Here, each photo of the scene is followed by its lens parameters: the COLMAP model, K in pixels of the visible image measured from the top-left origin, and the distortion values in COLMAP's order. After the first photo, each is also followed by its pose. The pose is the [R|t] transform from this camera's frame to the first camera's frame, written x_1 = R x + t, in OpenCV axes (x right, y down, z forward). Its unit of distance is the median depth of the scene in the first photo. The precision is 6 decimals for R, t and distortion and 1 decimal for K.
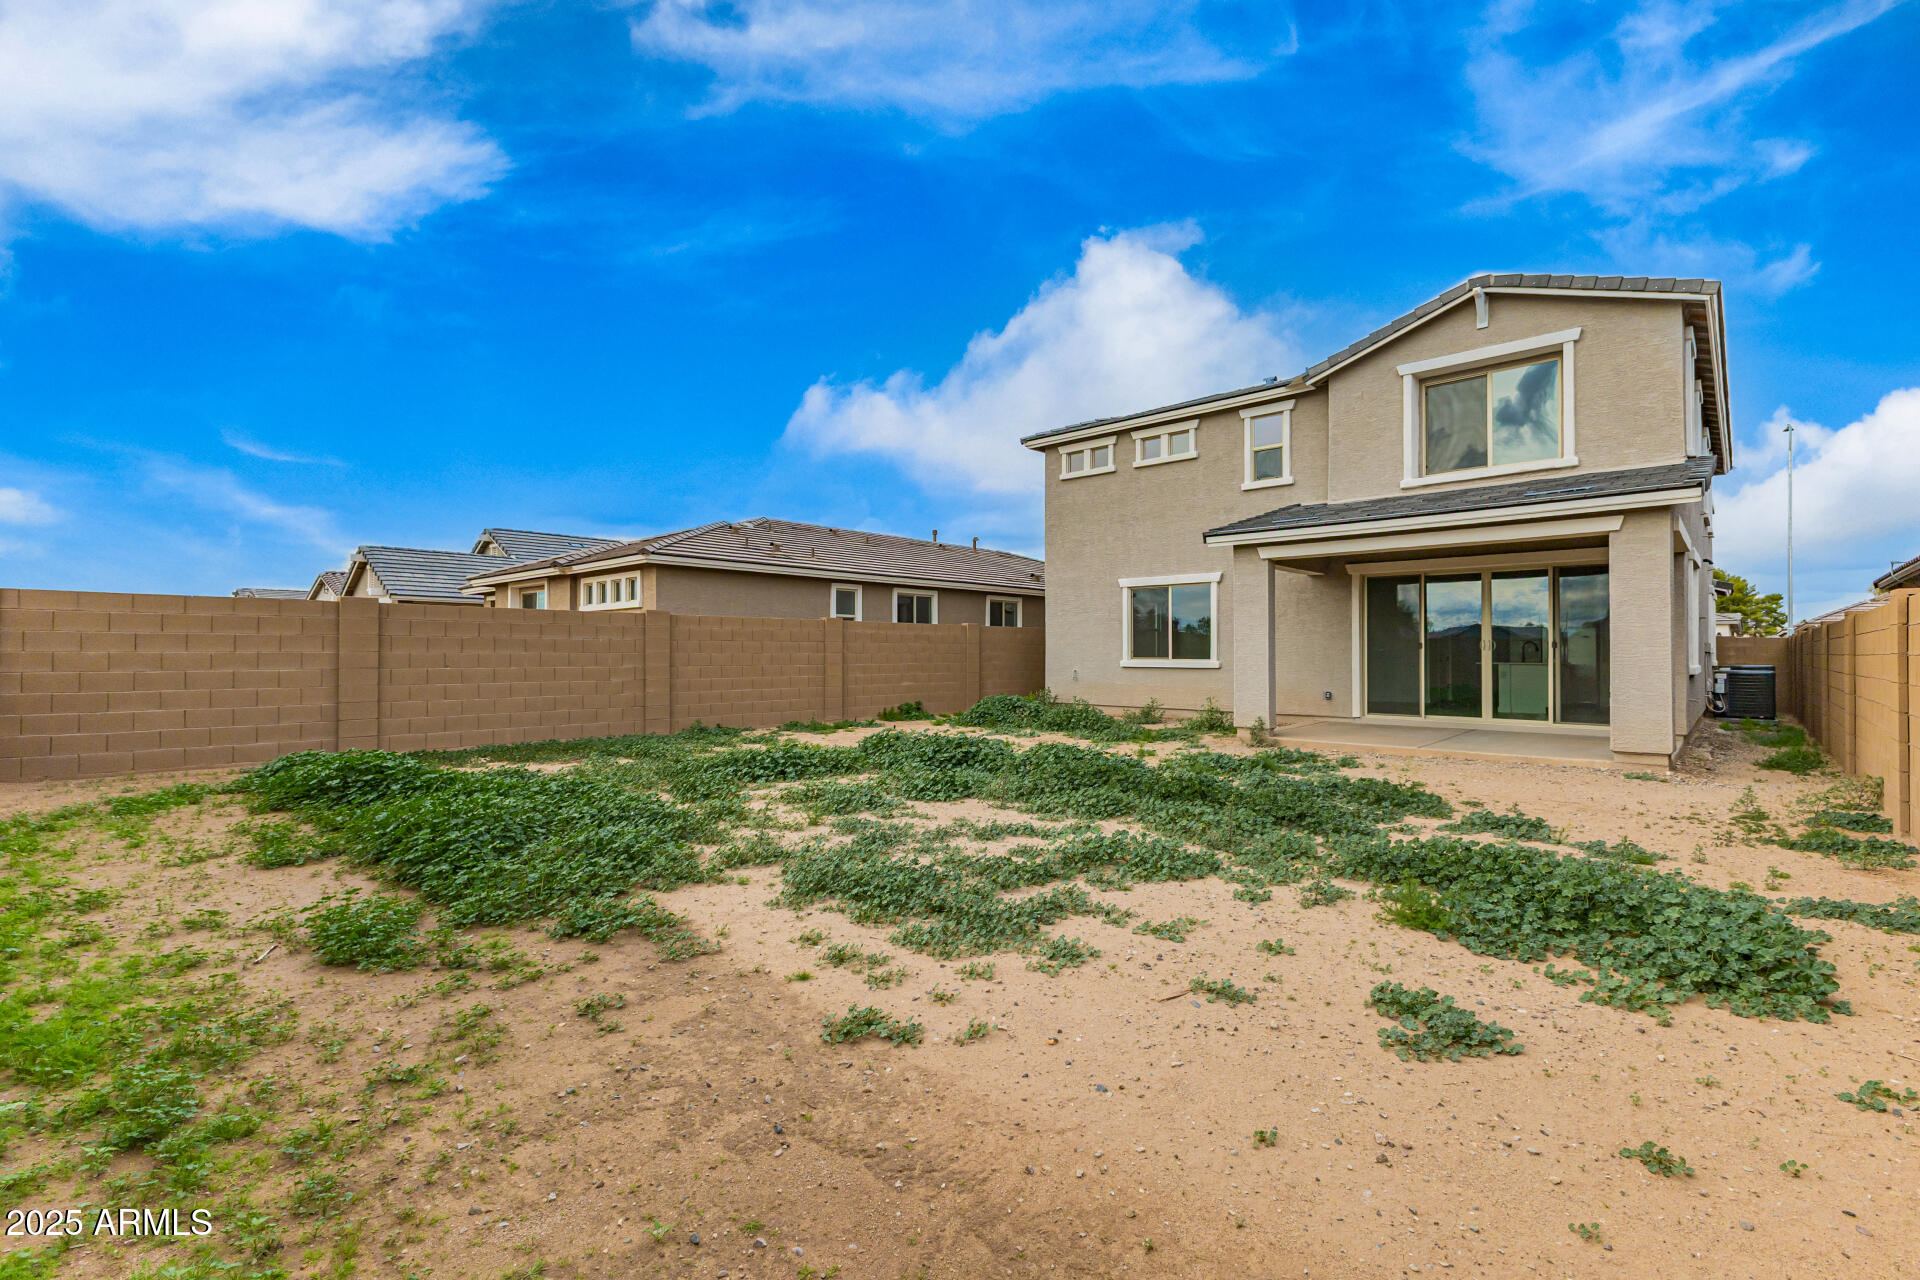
lens RADIAL K [[830.4, 0, 943.4], [0, 830.4, 636.6], [0, 0, 1]] dist [0.010009, -0.000380]
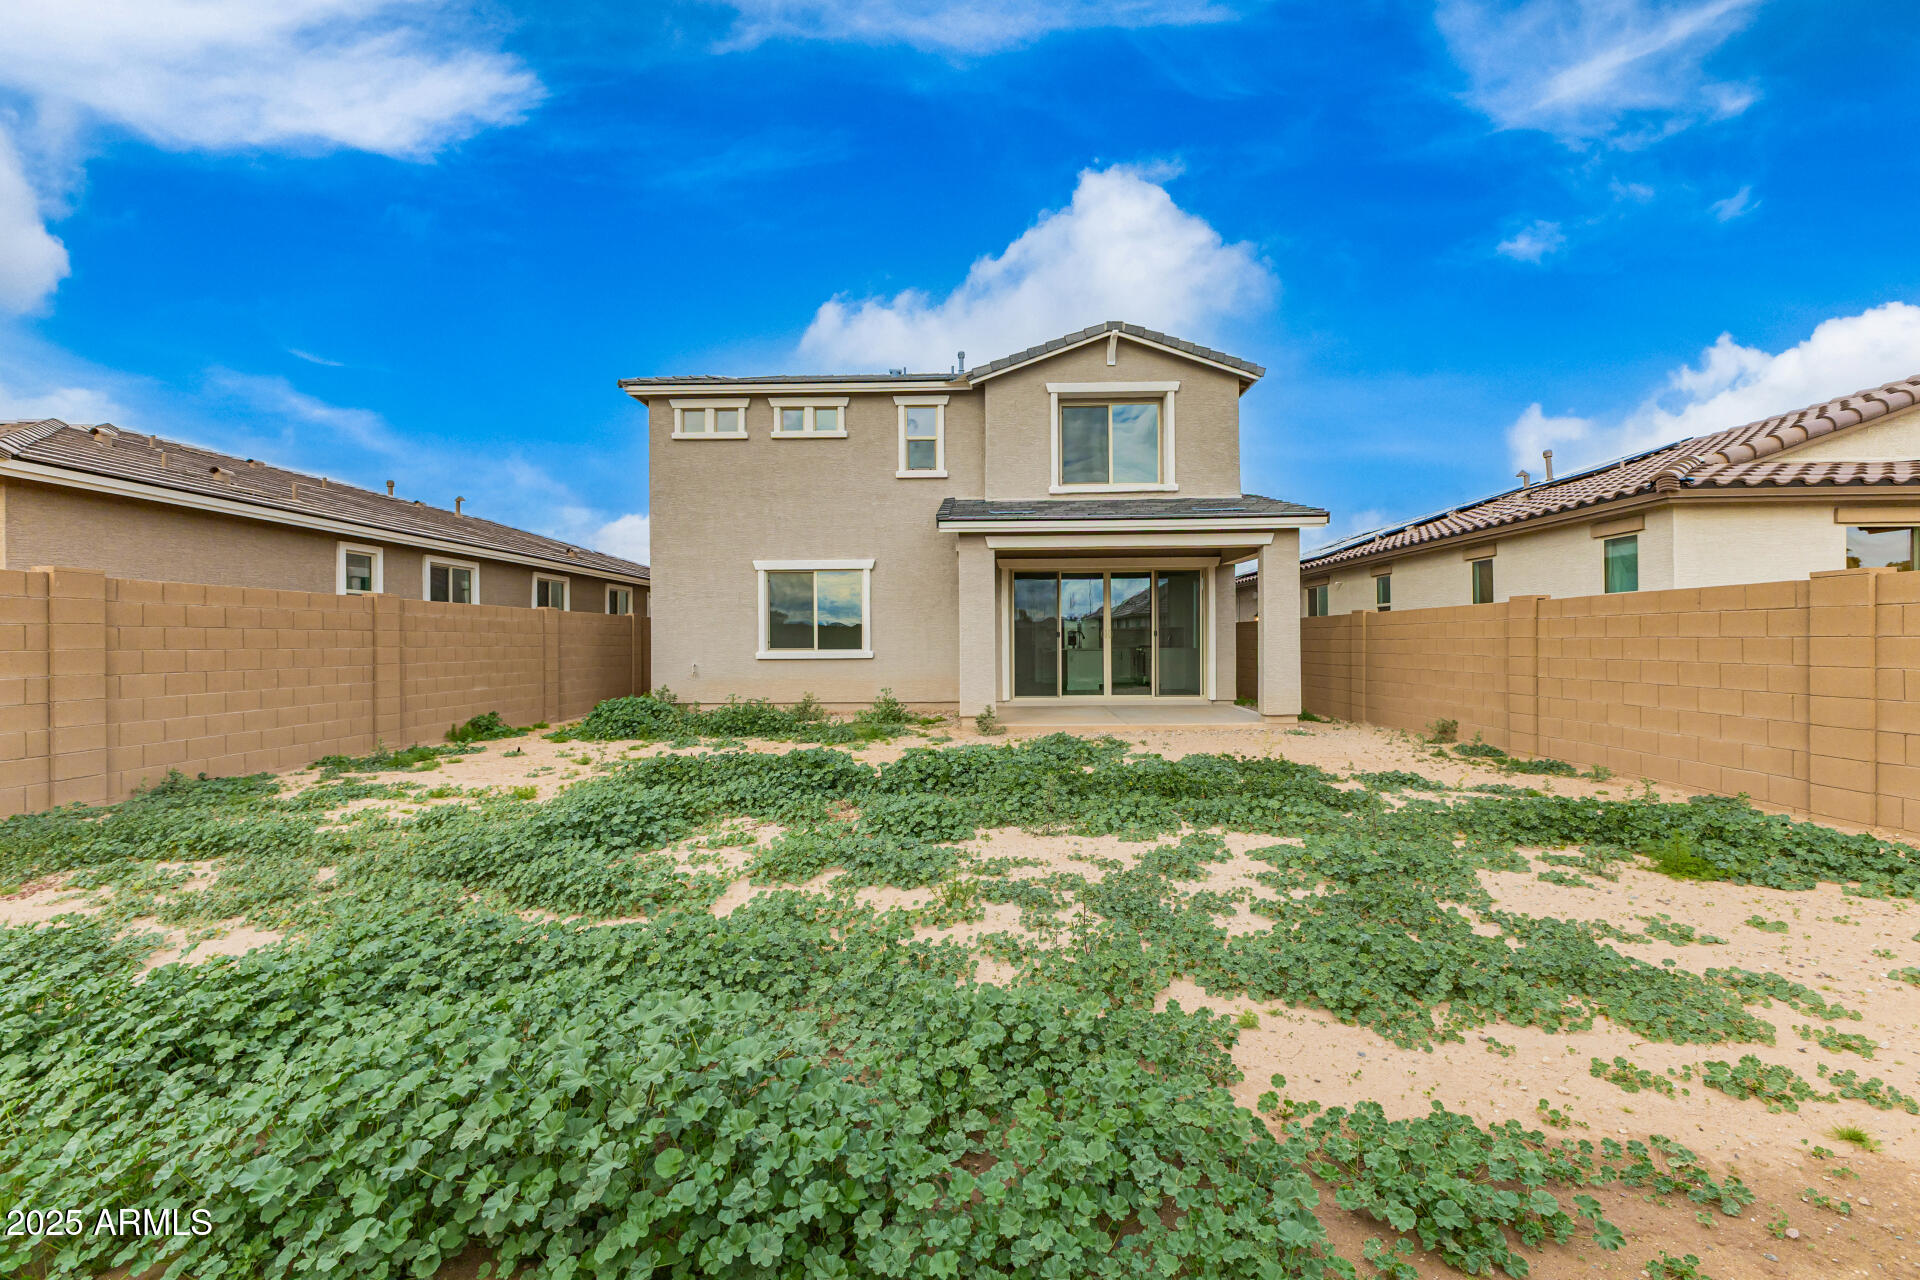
lens RADIAL K [[830.4, 0, 943.4], [0, 830.4, 636.6], [0, 0, 1]] dist [0.010009, -0.000380]
pose [[0.748631, -0.002763, 0.662981, -0.278808], [-0.004121, 0.999953, 0.008821, 0.004289], [-0.662974, -0.009336, 0.748584, 0.242428]]
